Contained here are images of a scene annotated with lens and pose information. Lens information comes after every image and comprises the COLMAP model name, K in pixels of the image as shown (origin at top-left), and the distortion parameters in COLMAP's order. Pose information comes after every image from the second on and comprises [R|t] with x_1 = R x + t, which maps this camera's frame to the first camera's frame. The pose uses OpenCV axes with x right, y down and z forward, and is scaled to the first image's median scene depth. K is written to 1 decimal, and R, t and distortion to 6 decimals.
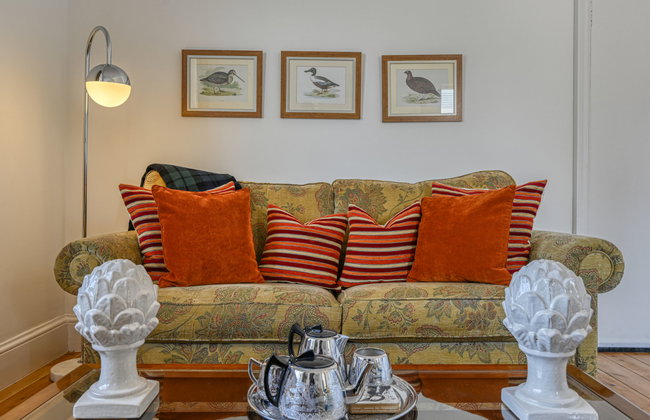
lens RADIAL K [[491.7, 0, 320.4], [0, 491.7, 205.6], [0, 0, 1]] dist [0.011370, 0.006021]
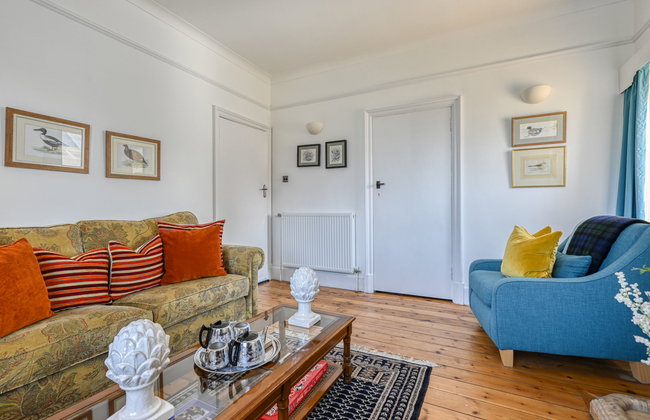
lens RADIAL K [[299.5, 0, 320.7], [0, 299.5, 204.8], [0, 0, 1]] dist [0.002721, -0.000225]
pose [[0.466699, -0.004069, 0.884407, -0.387762], [0.009640, 0.999953, -0.000486, -0.091975], [-0.884363, 0.008753, 0.466717, 0.052728]]
